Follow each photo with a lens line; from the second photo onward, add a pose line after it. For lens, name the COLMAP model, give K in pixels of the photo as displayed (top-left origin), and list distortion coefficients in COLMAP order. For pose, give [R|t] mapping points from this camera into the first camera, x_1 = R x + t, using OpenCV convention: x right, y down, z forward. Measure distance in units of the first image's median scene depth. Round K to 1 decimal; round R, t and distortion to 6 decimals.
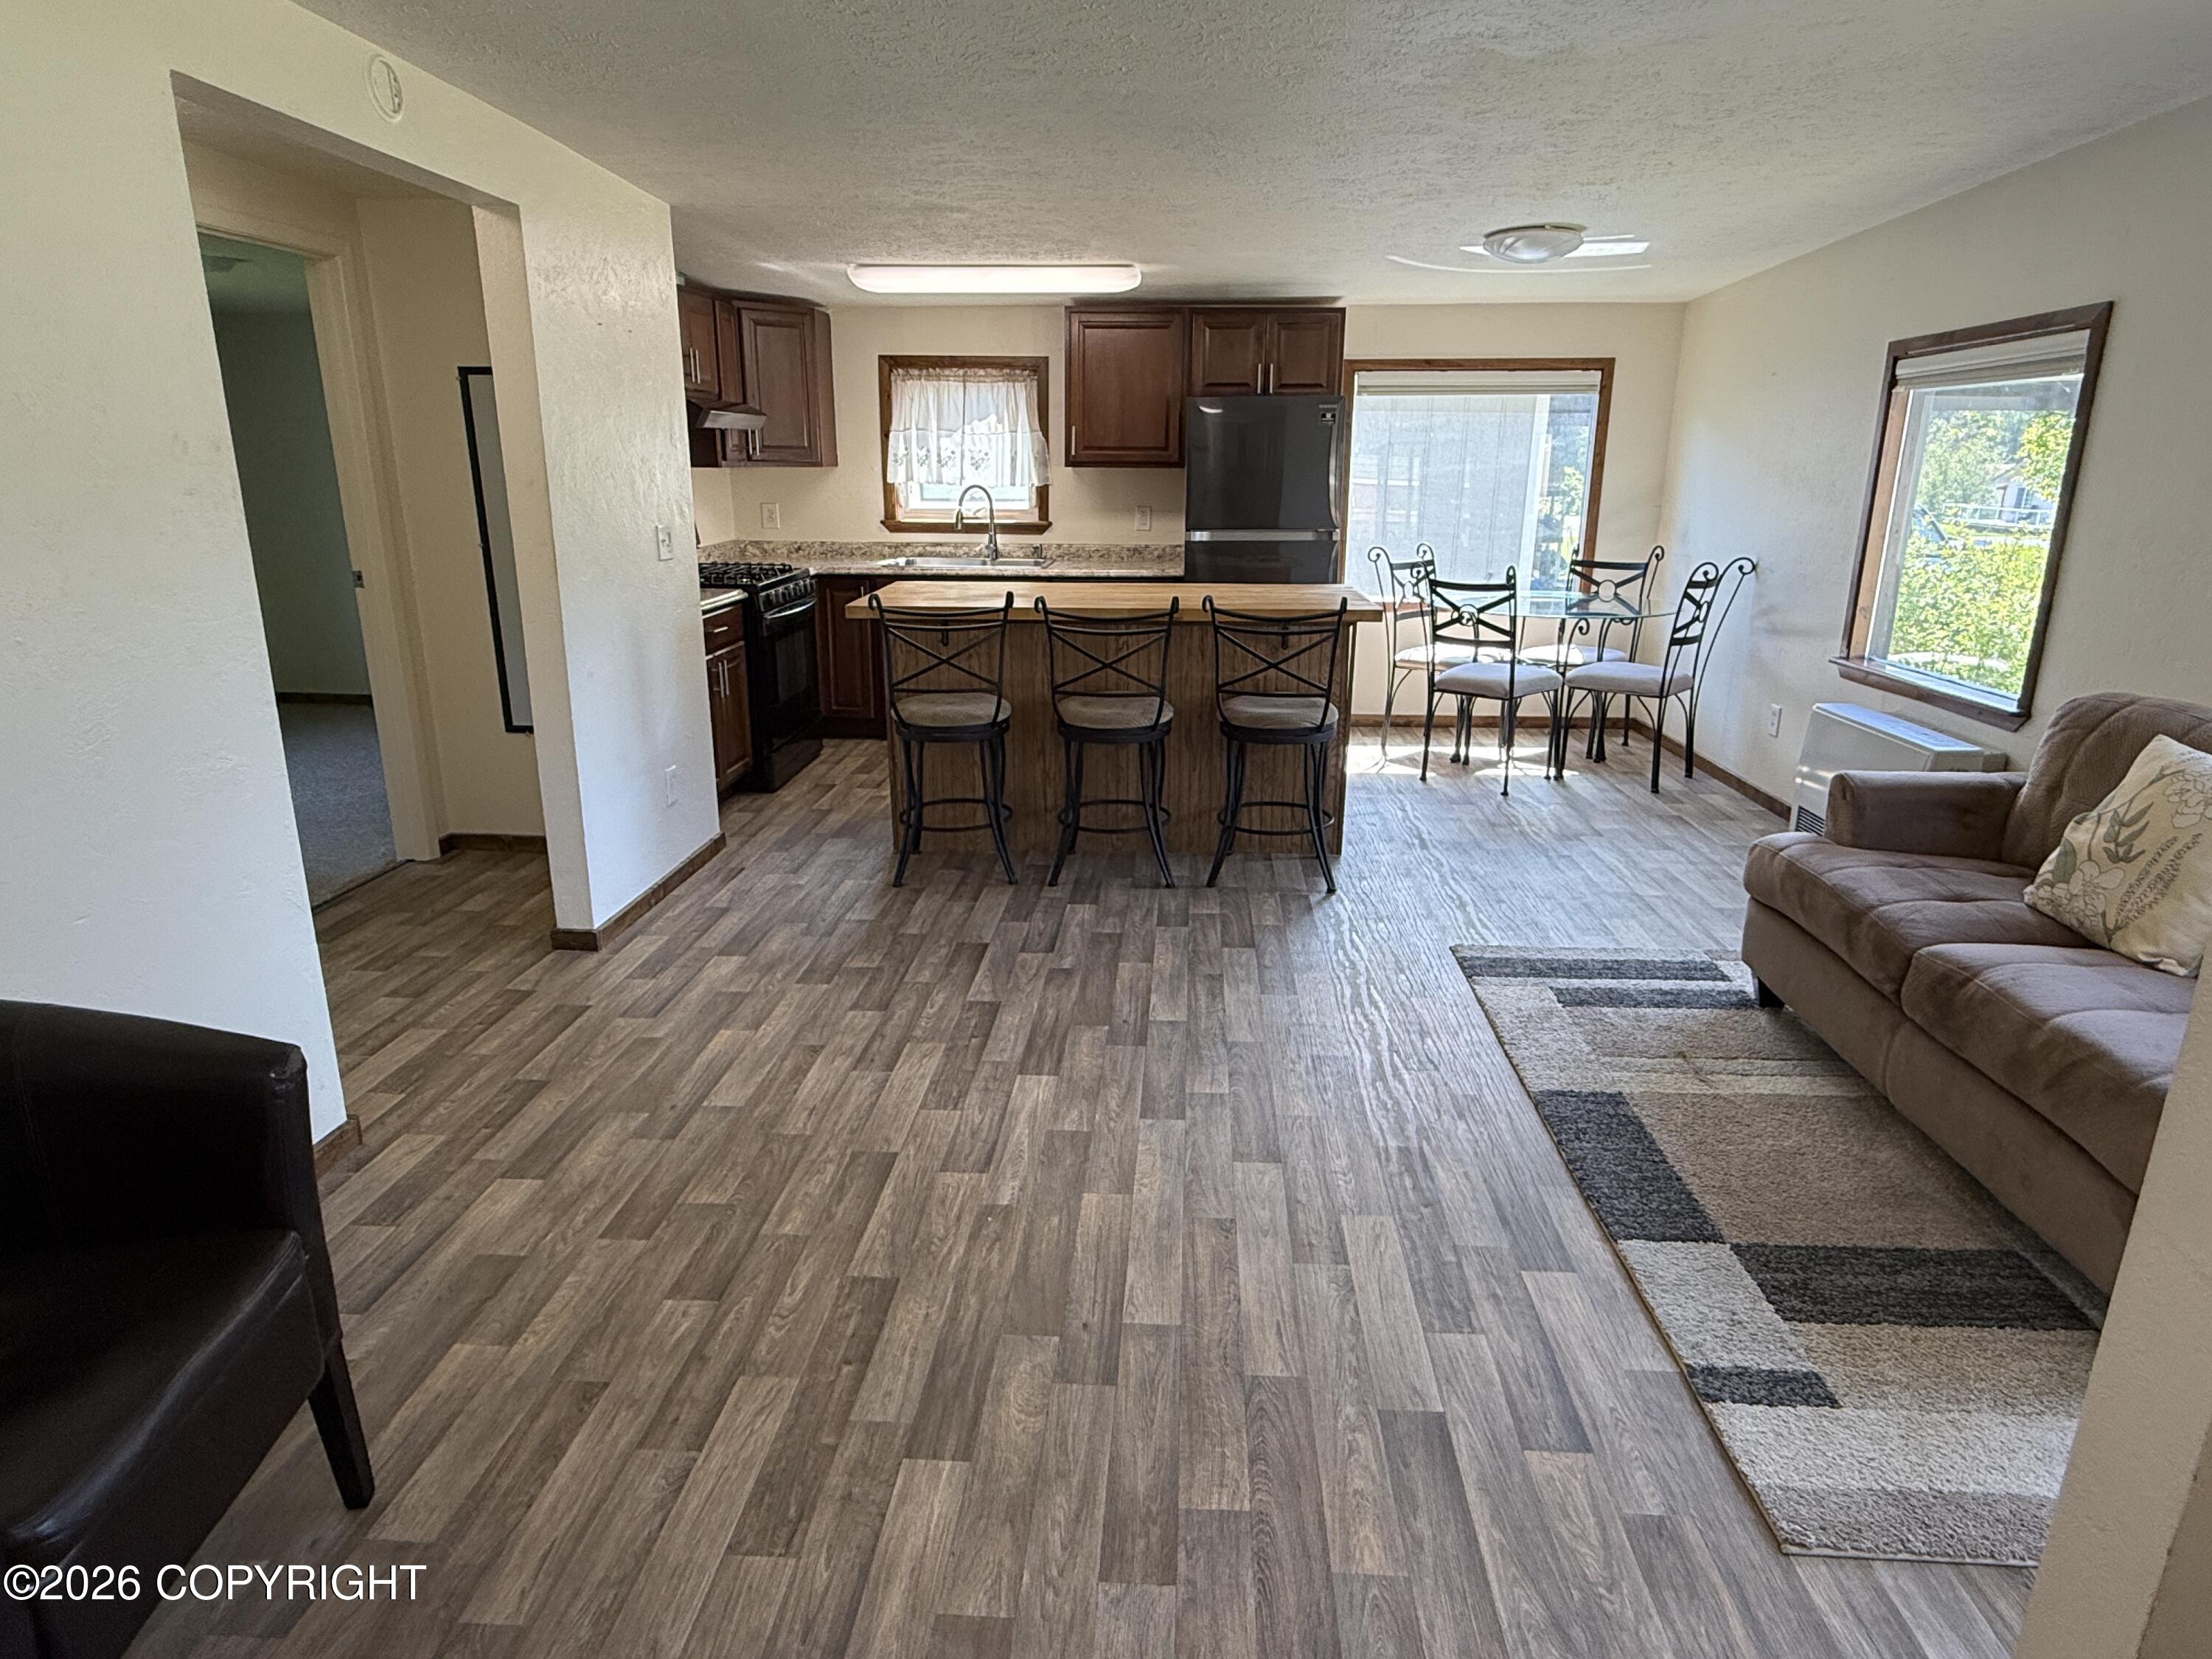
lens RADIAL K [[1234.4, 0, 1119.0], [0, 1234.4, 821.6], [0, 0, 1]] dist [0.001916, -0.000709]
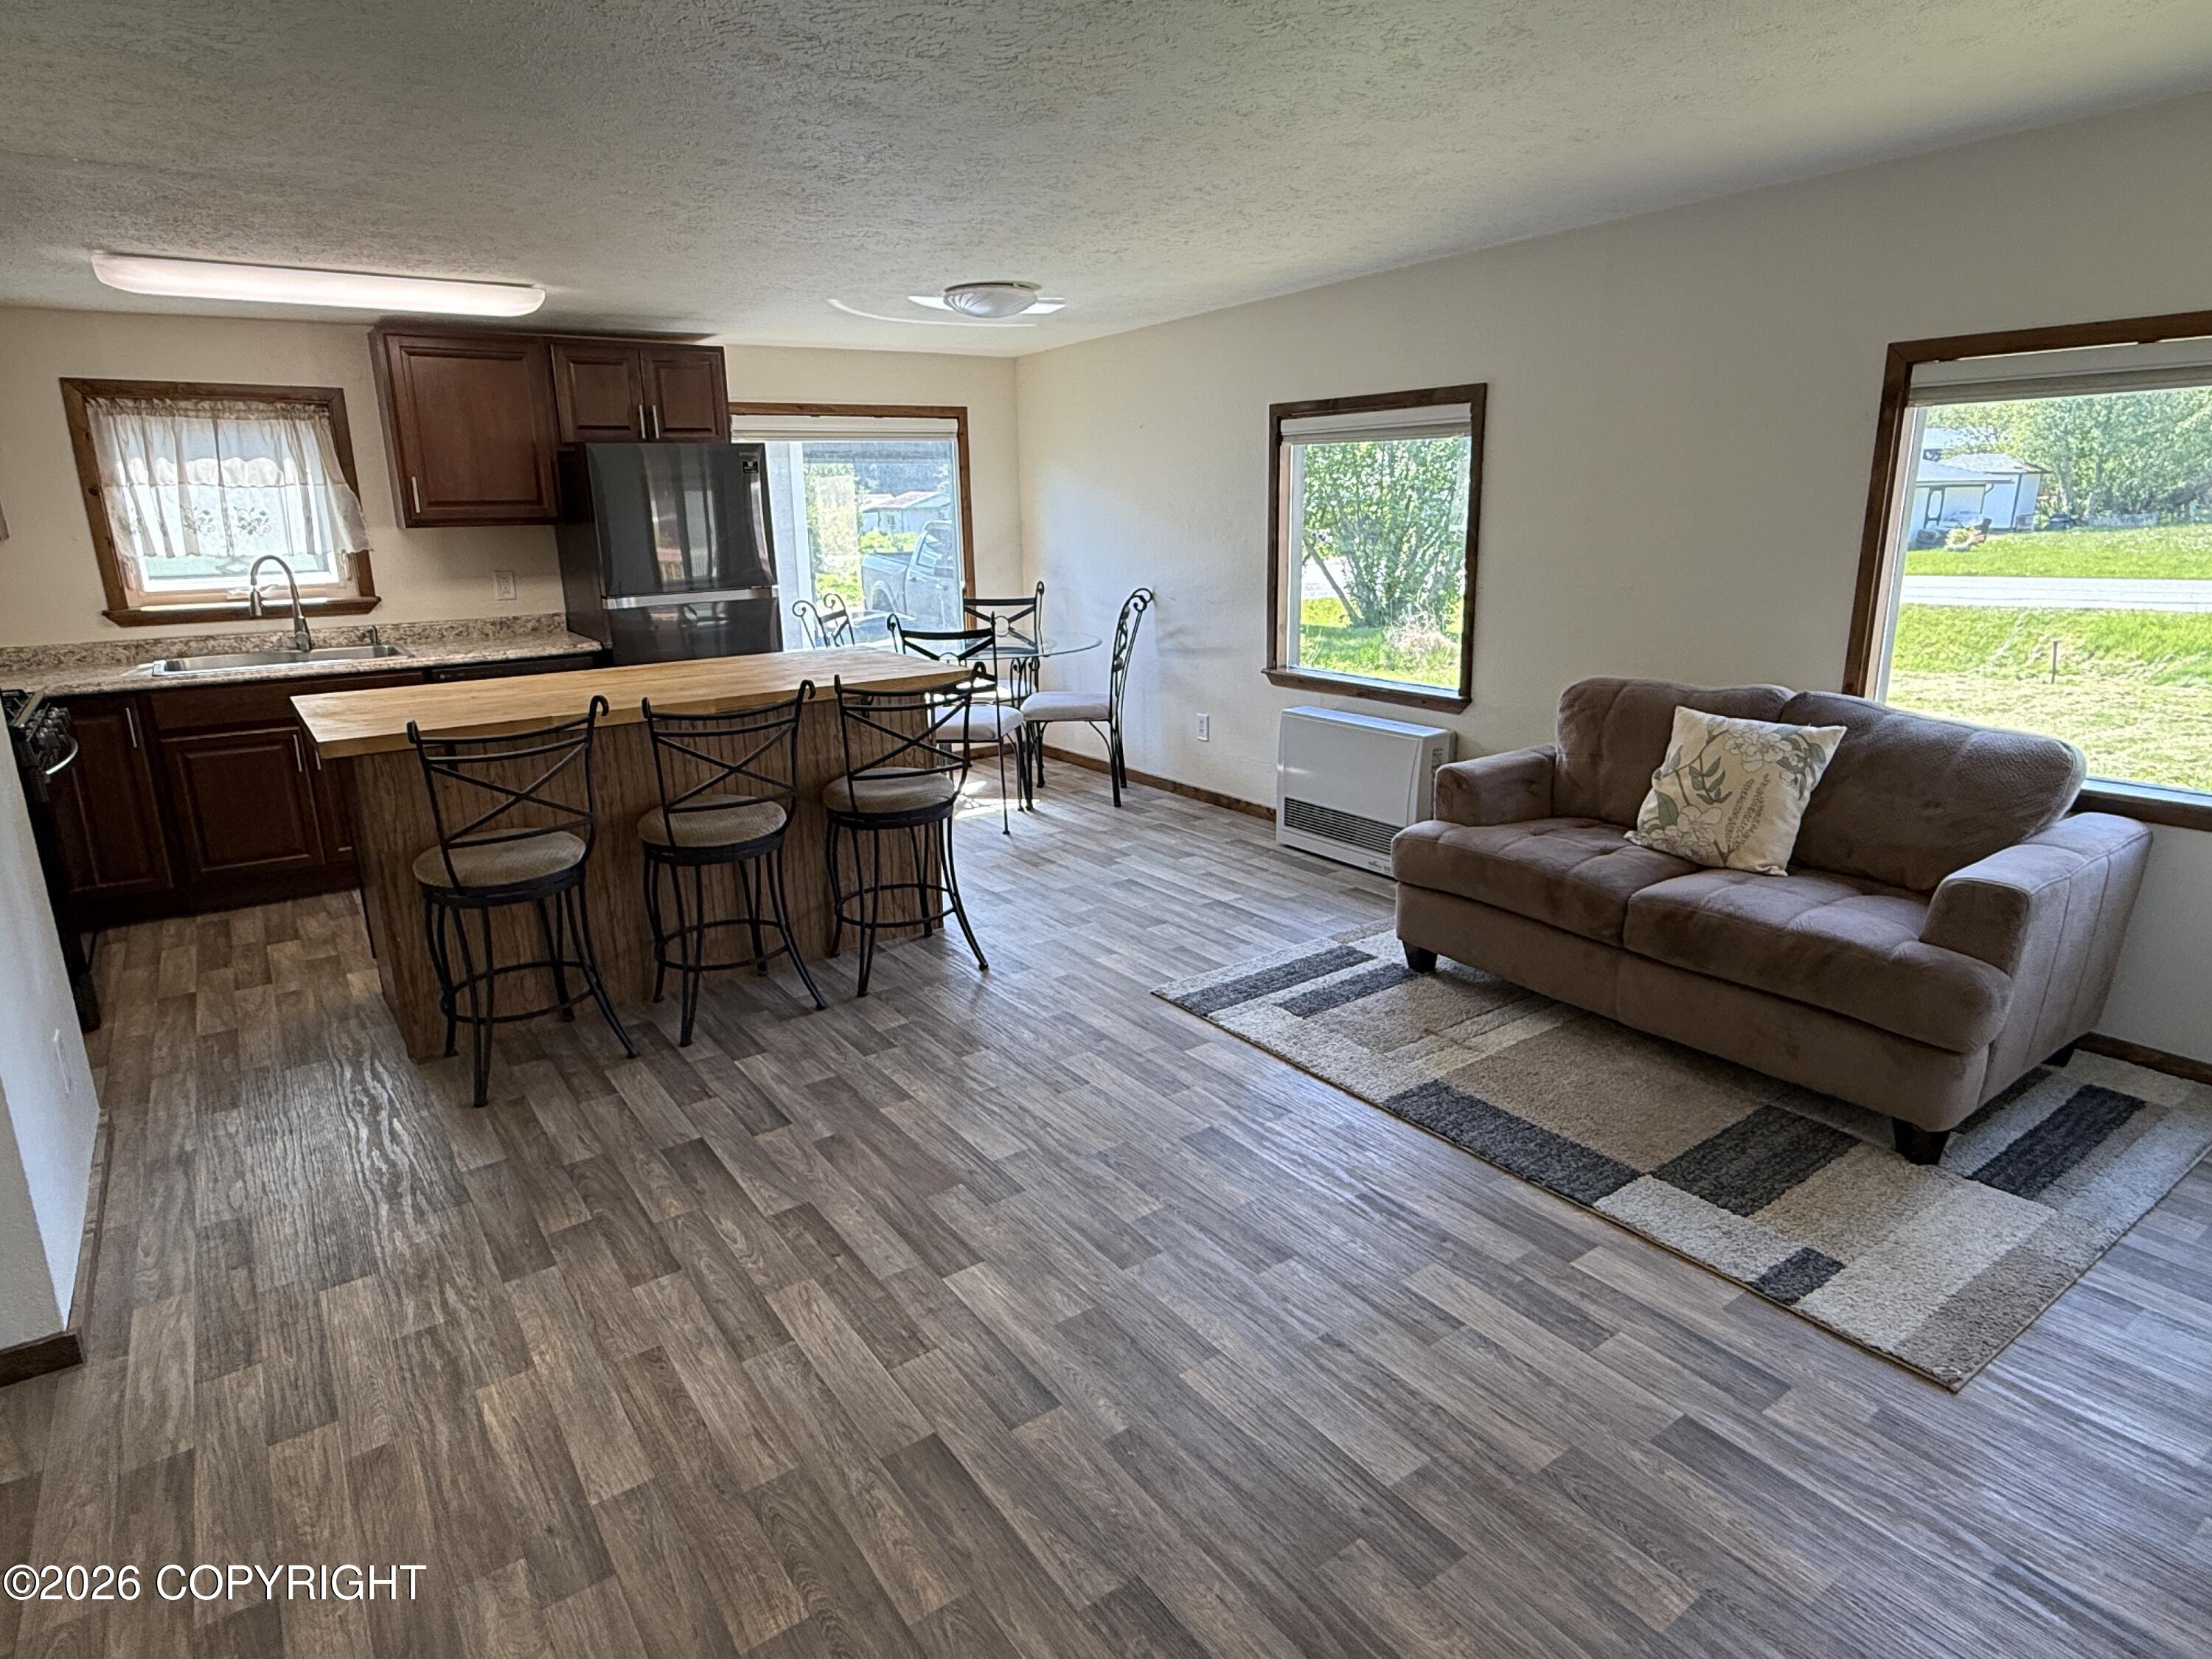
lens RADIAL K [[1234.9, 0, 1096.8], [0, 1234.9, 829.1], [0, 0, 1]] dist [0.000975, -0.001529]
pose [[0.785606, -0.179840, 0.592015, -0.354860], [0.190878, 0.980601, 0.044588, -0.086392], [-0.588549, 0.077974, 0.804693, 0.207231]]
